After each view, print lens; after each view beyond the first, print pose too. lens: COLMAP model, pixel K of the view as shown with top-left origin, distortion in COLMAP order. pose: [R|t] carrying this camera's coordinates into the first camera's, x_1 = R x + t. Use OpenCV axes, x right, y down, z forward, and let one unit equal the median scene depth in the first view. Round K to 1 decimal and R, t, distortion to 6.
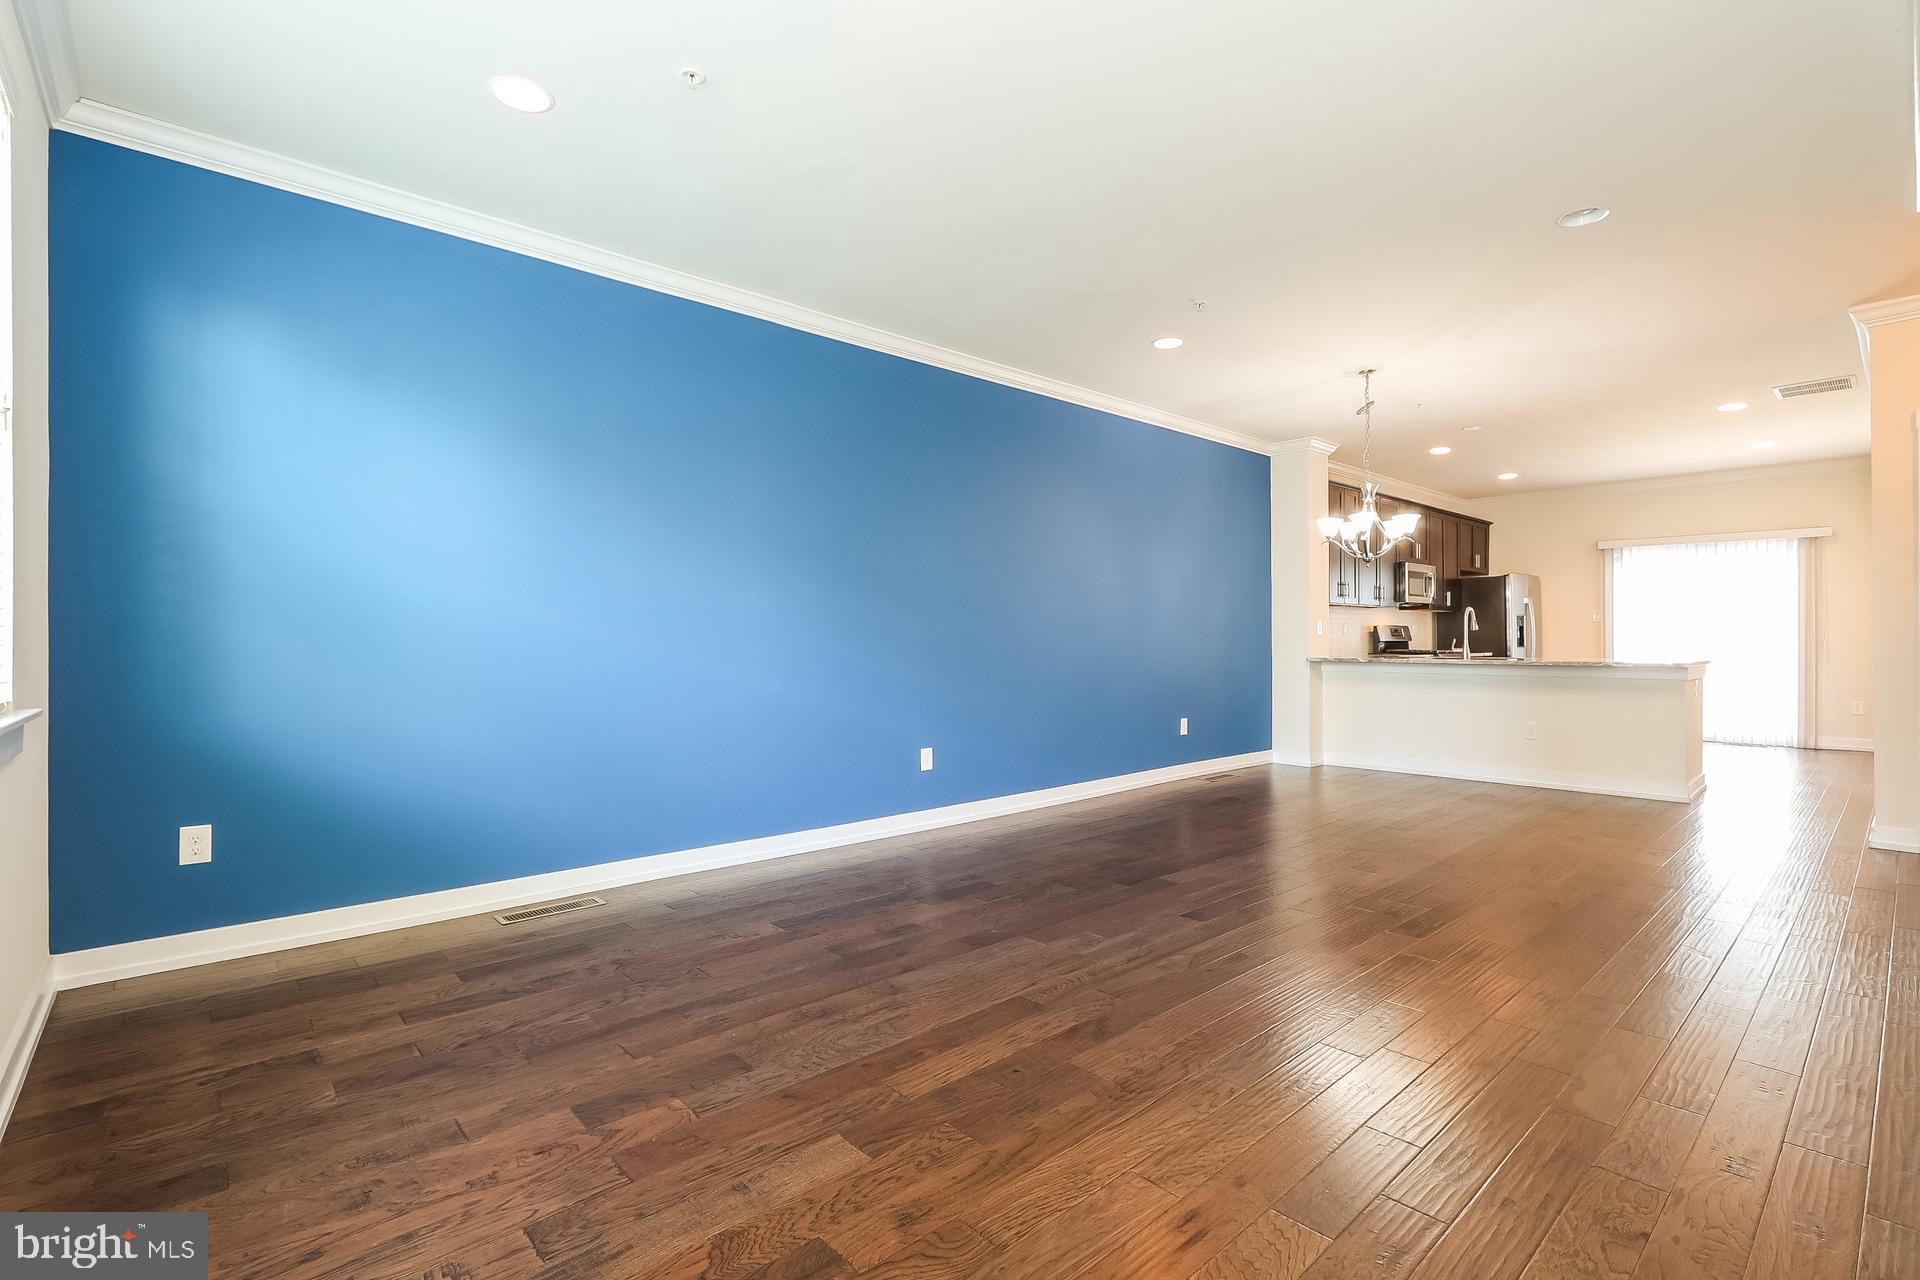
lens RADIAL K [[907.7, 0, 954.3], [0, 907.7, 638.9], [0, 0, 1]] dist [-0.013167, -0.000176]
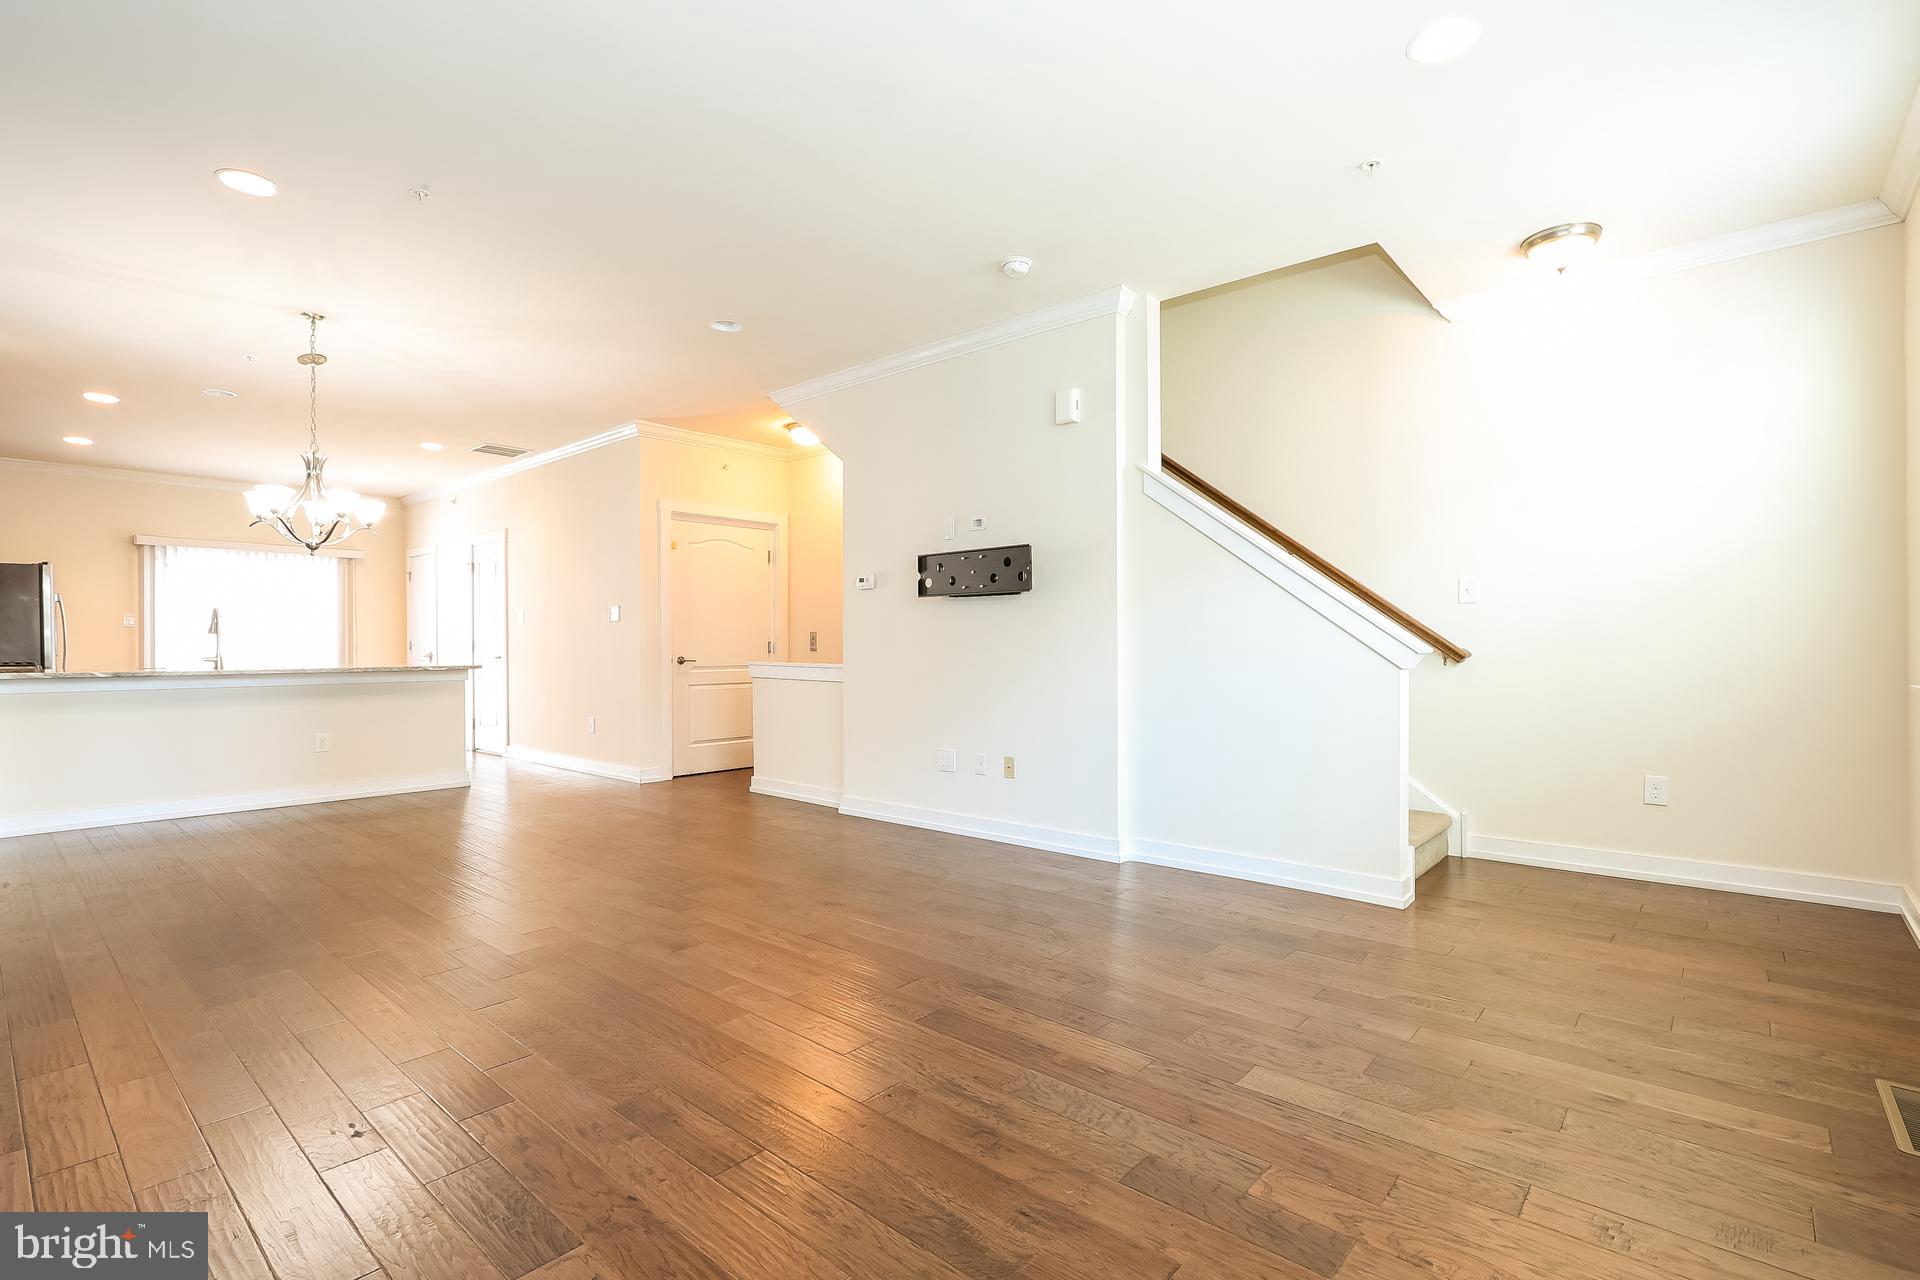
lens RADIAL K [[907.7, 0, 954.3], [0, 907.7, 638.9], [0, 0, 1]] dist [-0.013167, -0.000176]
pose [[-0.142315, 0.008403, 0.989786, -0.914674], [0.003437, 0.999962, -0.007995, 0.009507], [-0.989816, 0.002264, -0.142338, 1.163264]]
